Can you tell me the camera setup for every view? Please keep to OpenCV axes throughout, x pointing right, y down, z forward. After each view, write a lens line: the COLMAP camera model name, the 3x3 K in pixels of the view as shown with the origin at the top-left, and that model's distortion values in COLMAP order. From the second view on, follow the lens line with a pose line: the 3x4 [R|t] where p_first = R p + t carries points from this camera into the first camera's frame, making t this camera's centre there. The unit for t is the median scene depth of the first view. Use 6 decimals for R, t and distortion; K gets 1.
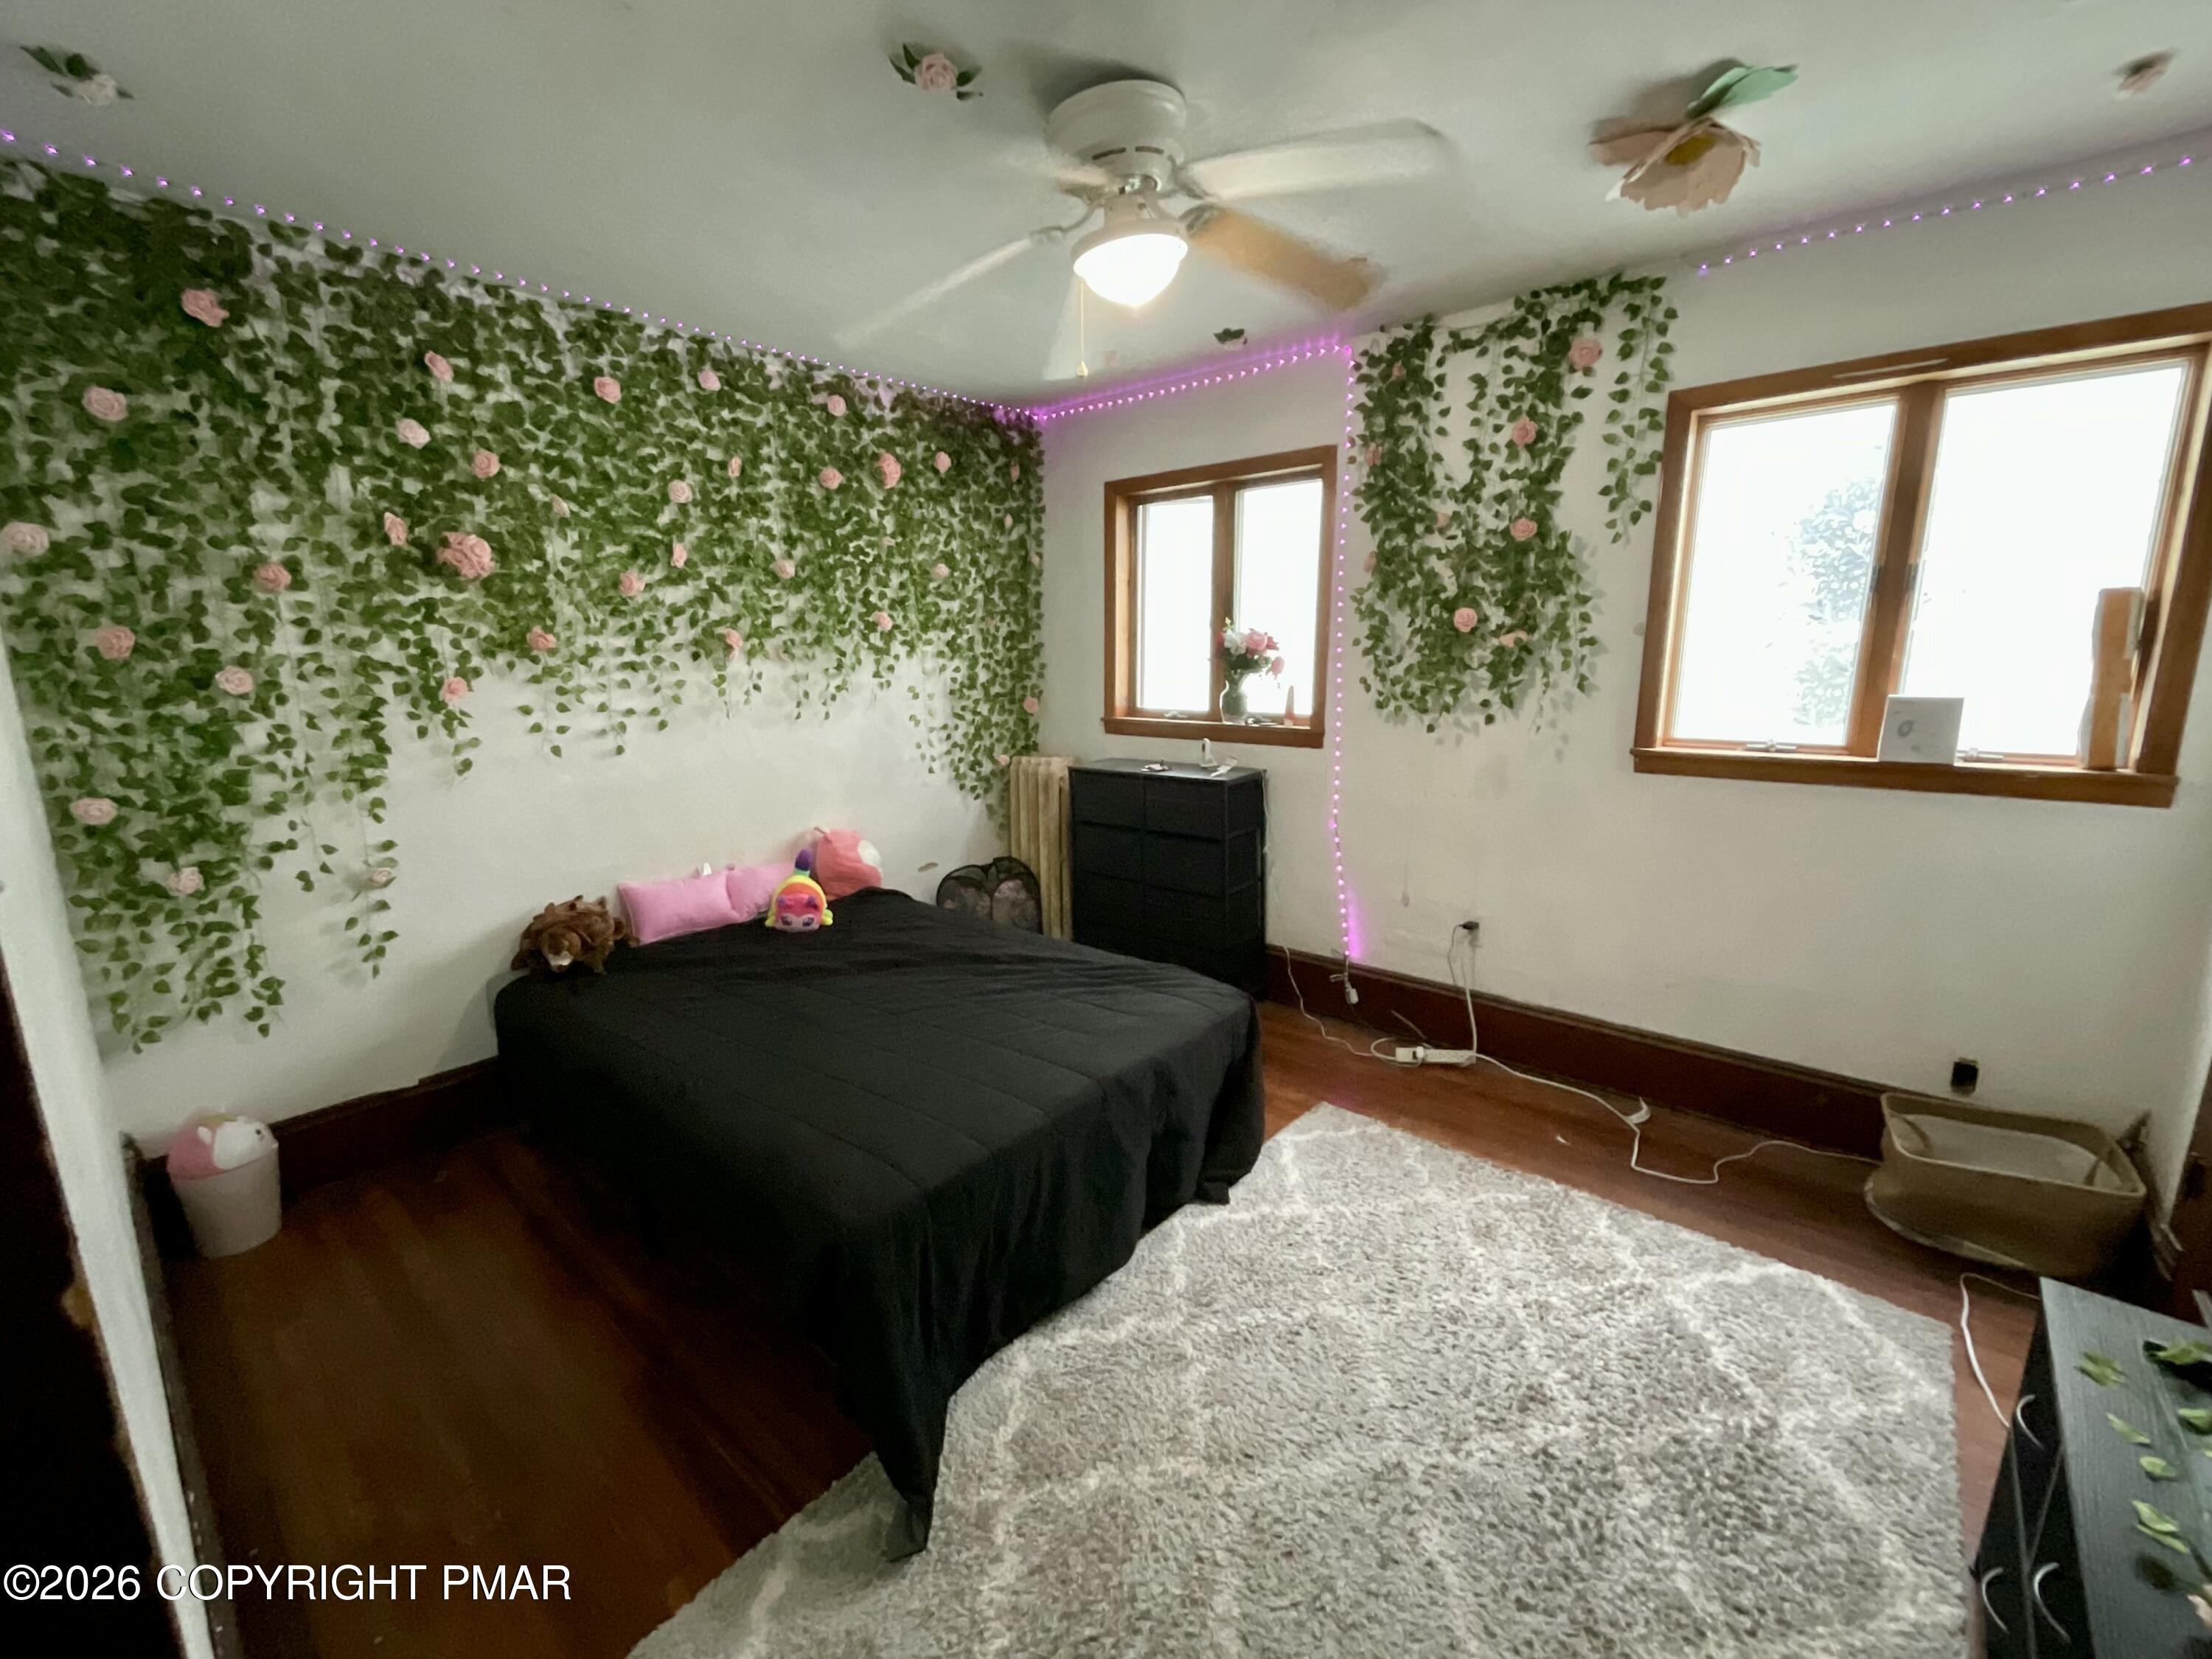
lens RADIAL K [[899.2, 0, 1104.1], [0, 899.2, 829.5], [0, 0, 1]] dist [-0.003899, 0.000464]
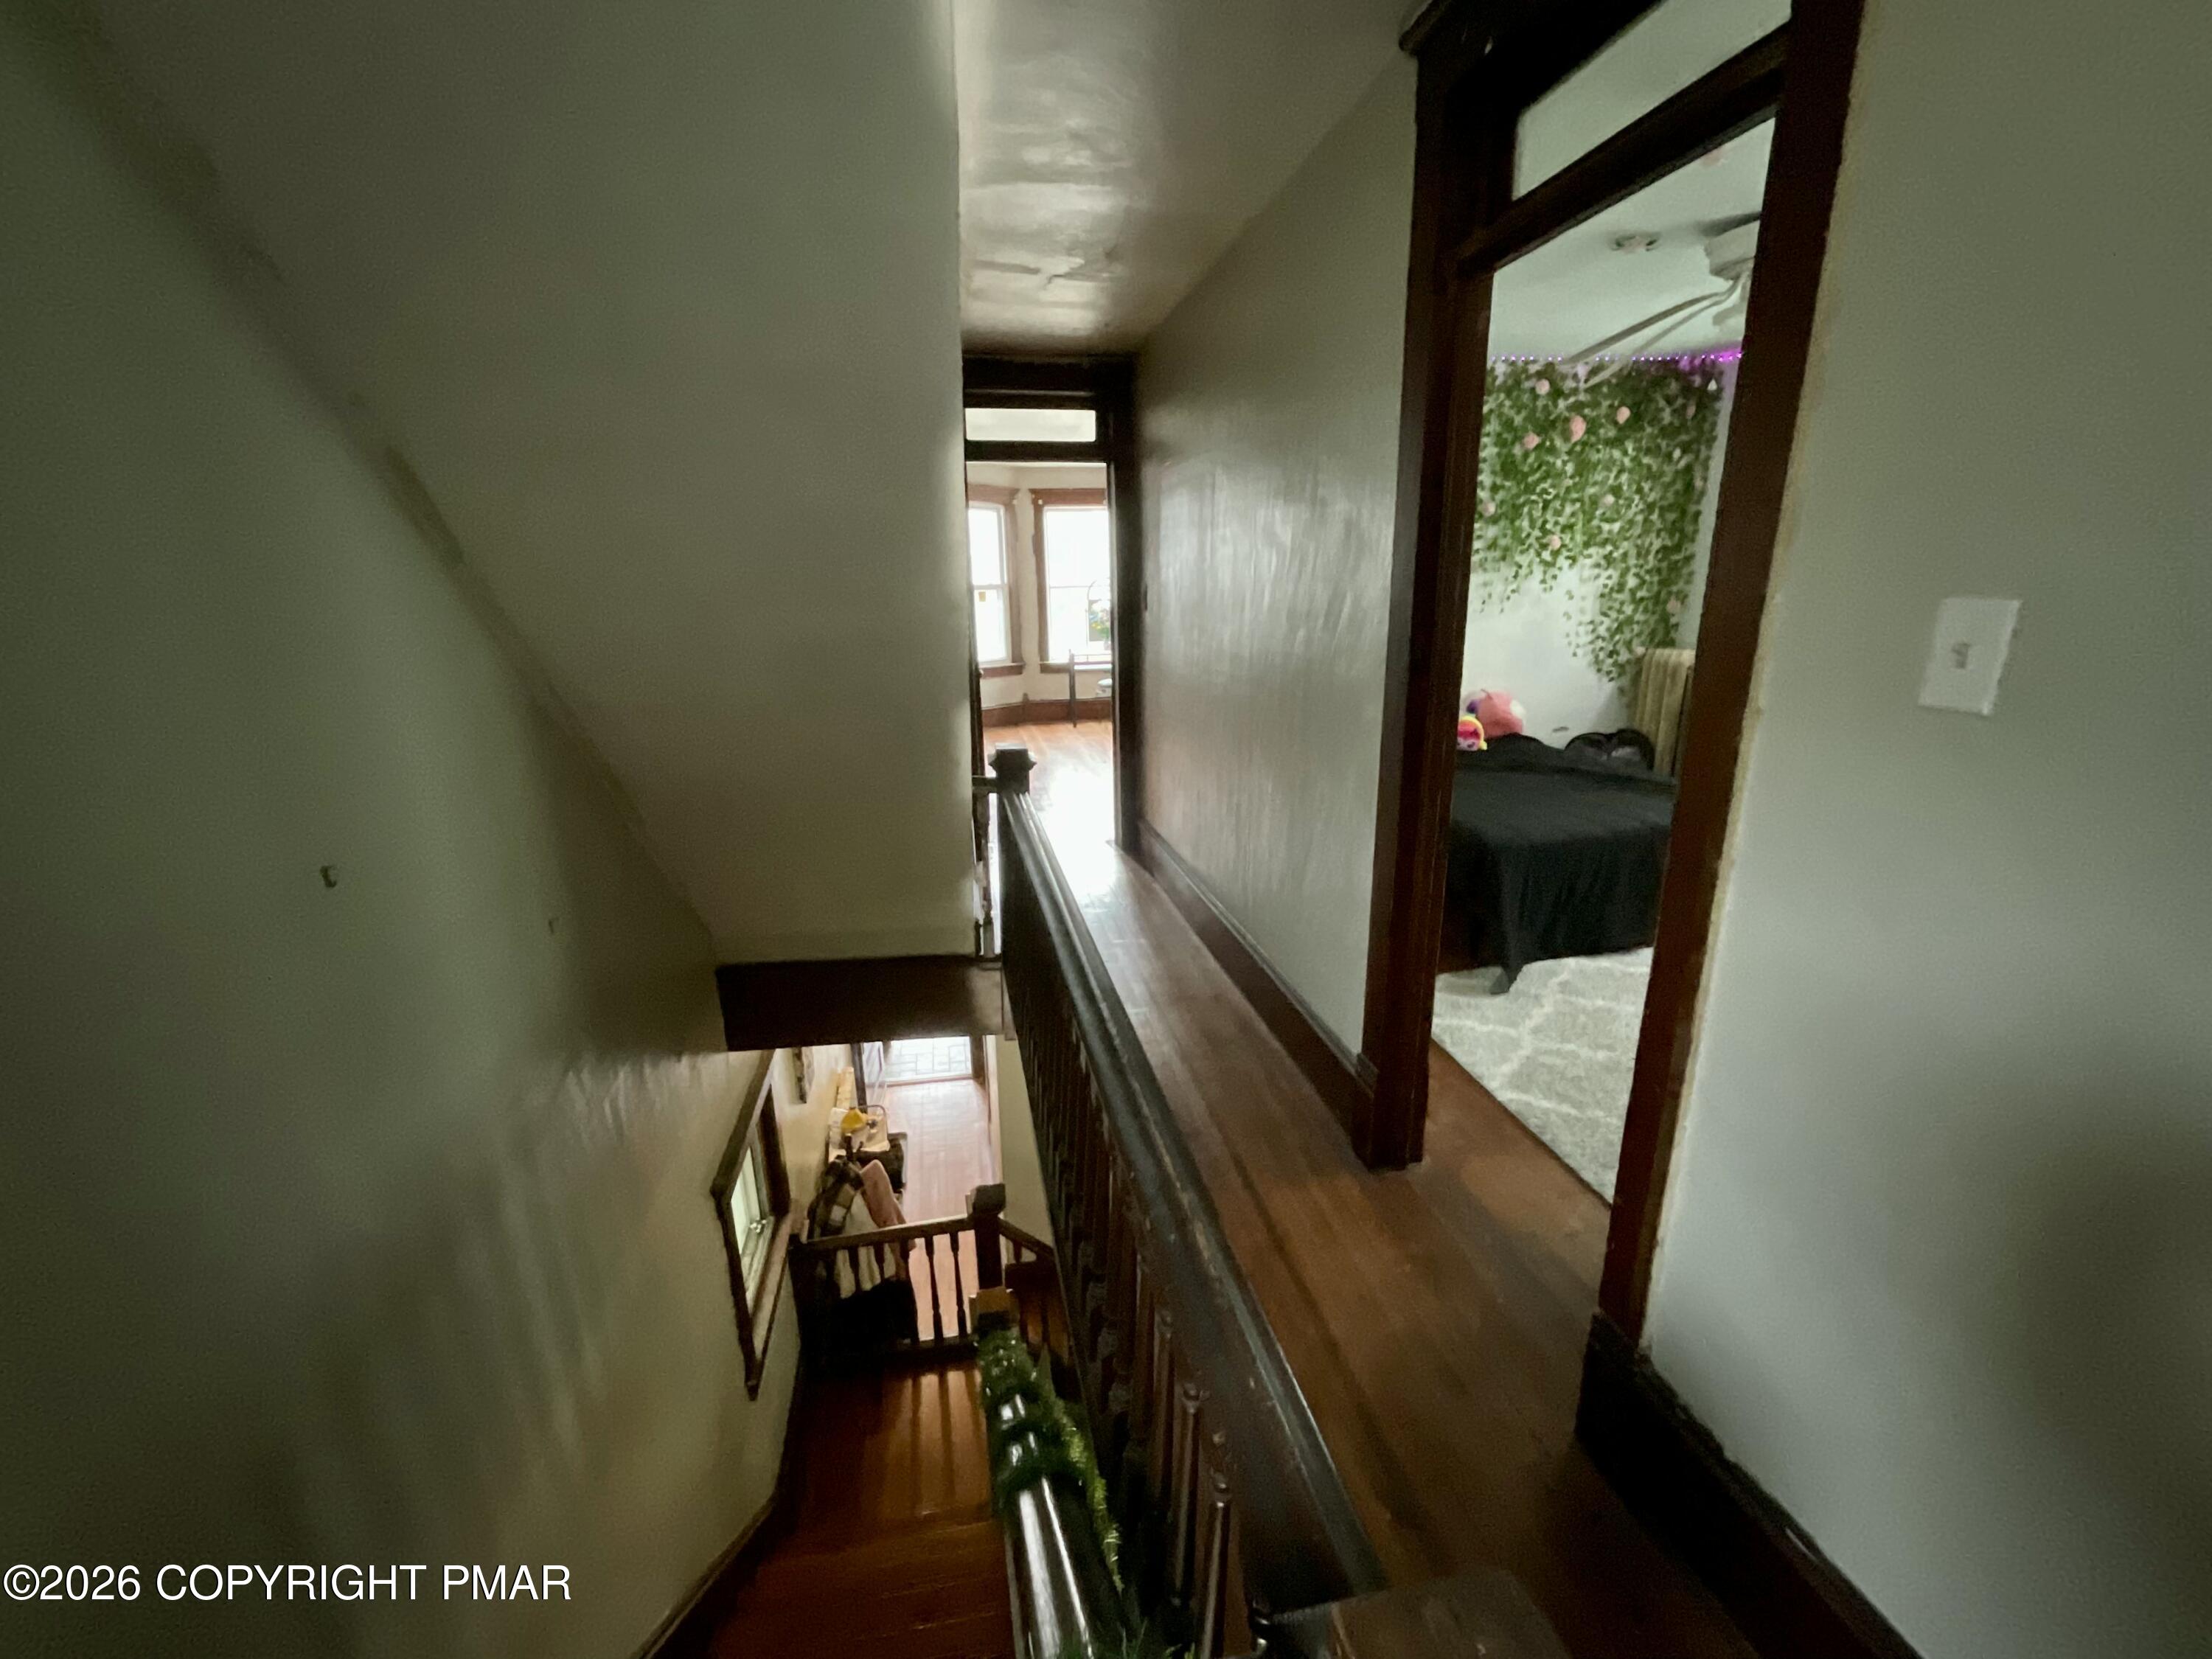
lens RADIAL K [[899.2, 0, 1114.3], [0, 899.2, 822.0], [0, 0, 1]] dist [-0.003899, 0.000464]
pose [[0.784005, 0.153764, -0.601409, 0.117285], [-0.100746, 0.987509, 0.121146, 0.091391], [0.612524, -0.034389, 0.789703, -0.504403]]
